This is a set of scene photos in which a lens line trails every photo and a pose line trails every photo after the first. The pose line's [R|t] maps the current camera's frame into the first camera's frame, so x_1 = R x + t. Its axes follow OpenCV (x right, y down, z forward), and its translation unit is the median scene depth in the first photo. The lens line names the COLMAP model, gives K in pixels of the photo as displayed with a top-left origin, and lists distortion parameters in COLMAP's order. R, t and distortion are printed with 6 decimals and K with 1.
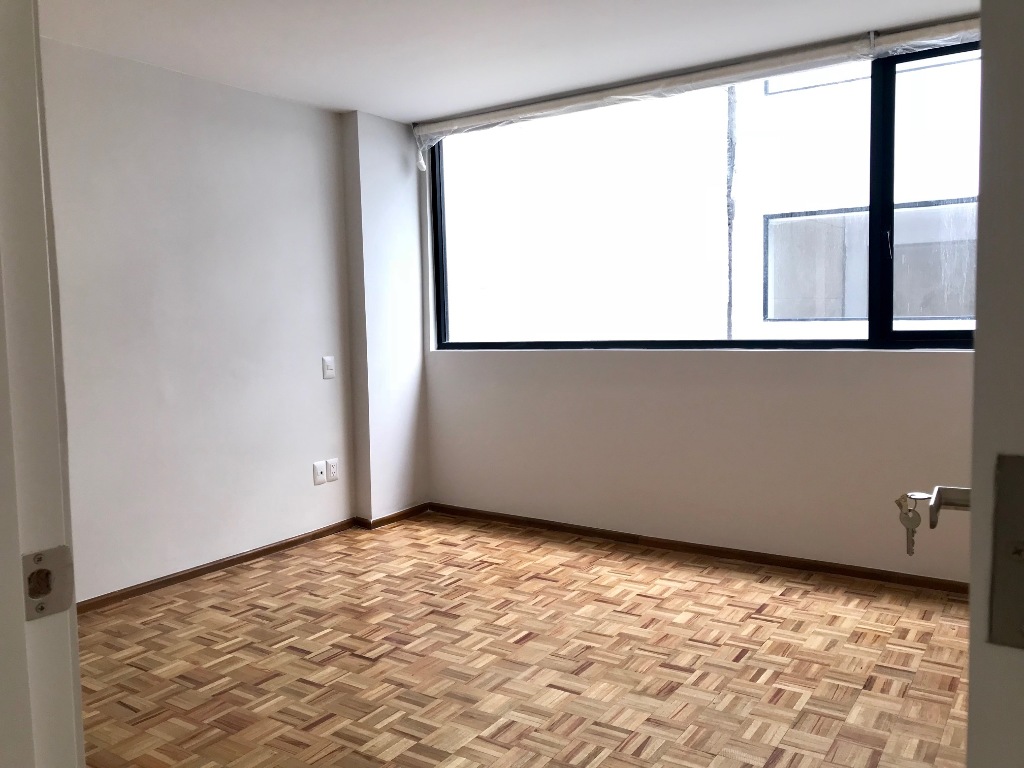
lens RADIAL K [[839.6, 0, 512.0], [0, 839.6, 384.0], [0, 0, 1]] dist [0.008391, 0.004866]
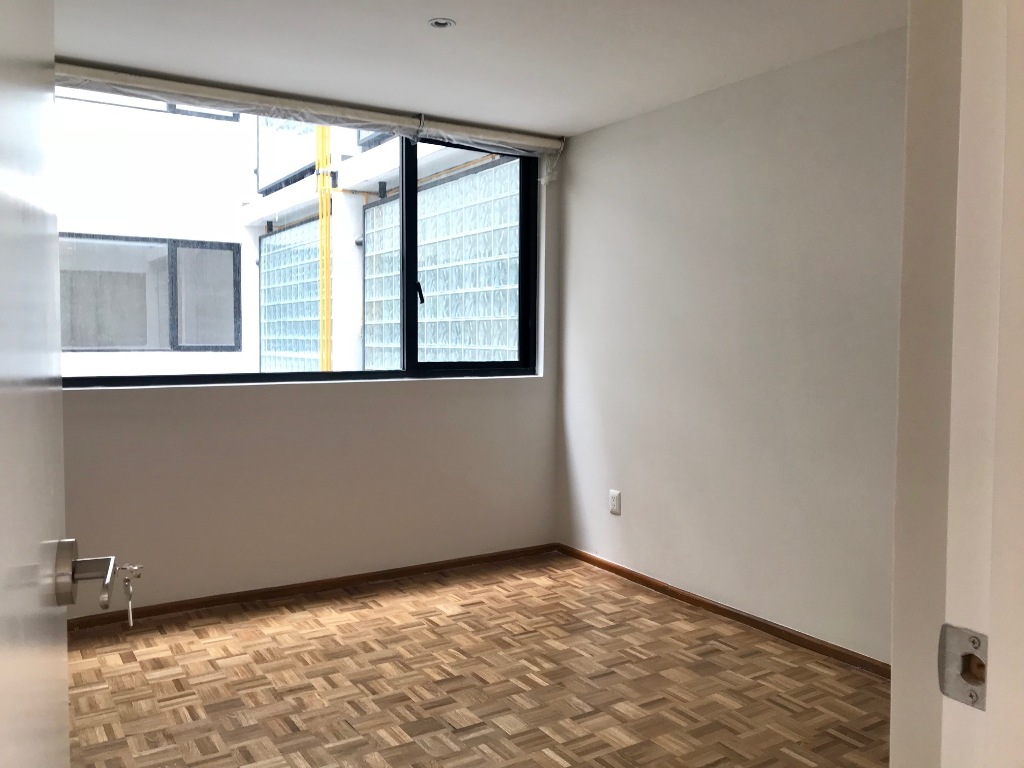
lens RADIAL K [[828.6, 0, 512.0], [0, 828.6, 384.0], [0, 0, 1]] dist [0.008076, -0.005084]
pose [[0.404779, -0.026813, 0.914021, -0.581880], [0.069444, 0.997585, -0.001489, -0.021113], [-0.911774, 0.064076, 0.405664, 0.401648]]
